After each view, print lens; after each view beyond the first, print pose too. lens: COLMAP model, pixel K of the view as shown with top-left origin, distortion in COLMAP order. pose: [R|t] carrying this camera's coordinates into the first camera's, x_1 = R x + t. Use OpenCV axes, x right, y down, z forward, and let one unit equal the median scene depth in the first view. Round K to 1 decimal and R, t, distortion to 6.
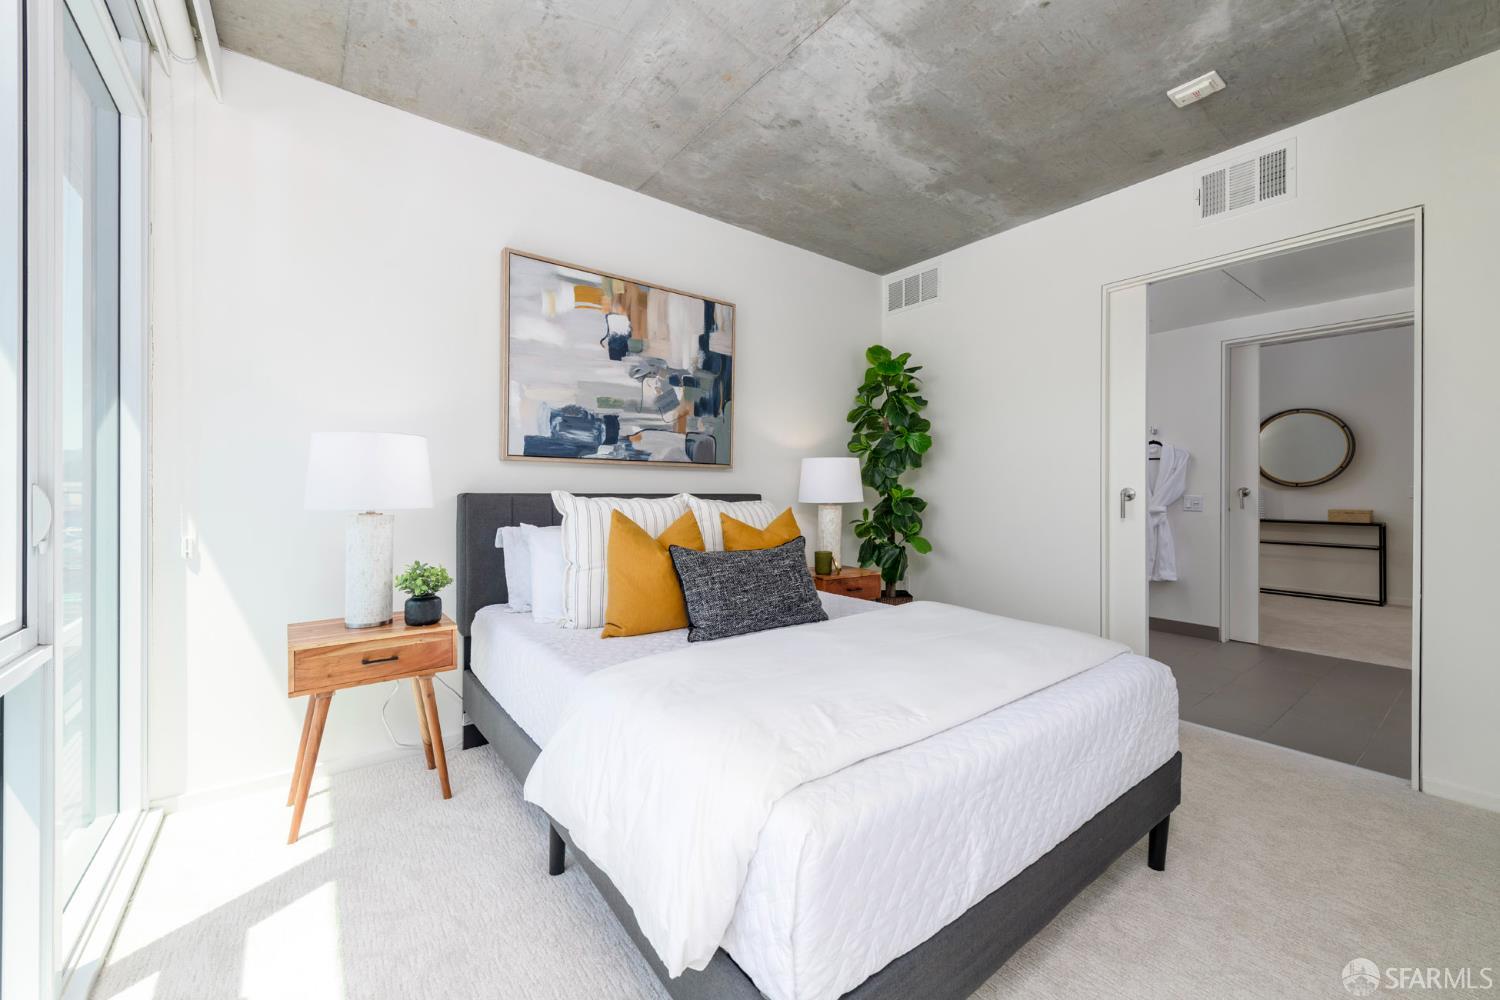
lens RADIAL K [[589.3, 0, 766.1], [0, 589.3, 492.7], [0, 0, 1]] dist [-0.000350, -0.000476]
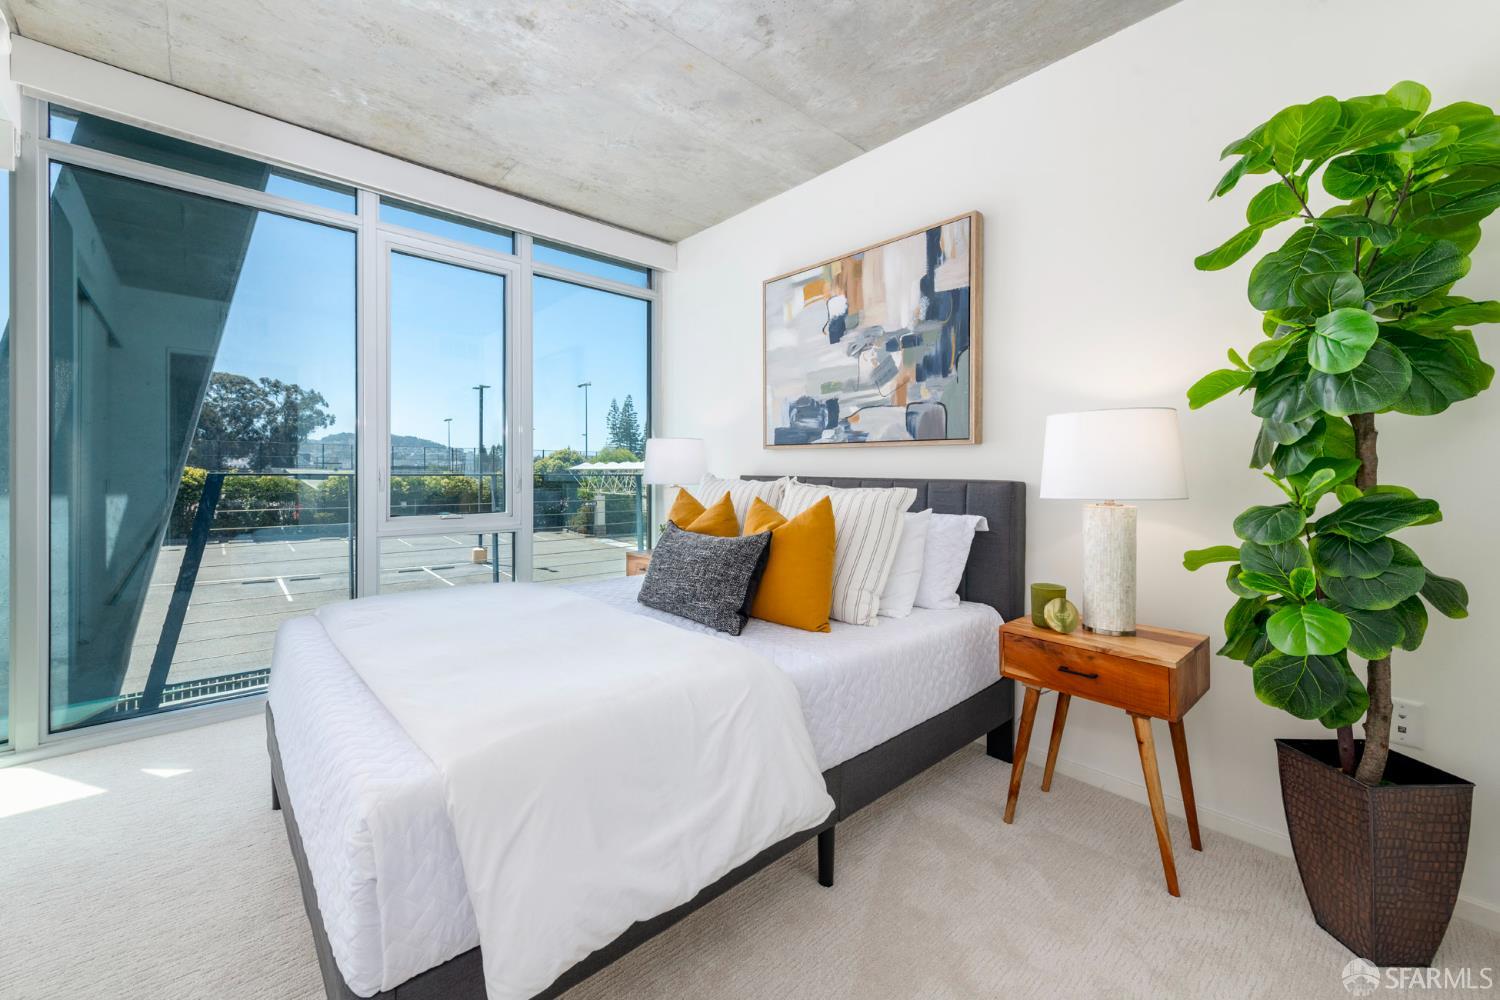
lens RADIAL K [[595.6, 0, 748.7], [0, 595.6, 476.7], [0, 0, 1]] dist [0.001757, -0.000077]
pose [[0.063407, 0.001710, -0.997986, 0.716239], [-0.017384, 0.999849, 0.000609, 0.002099], [0.997836, 0.017311, 0.063427, 0.773066]]
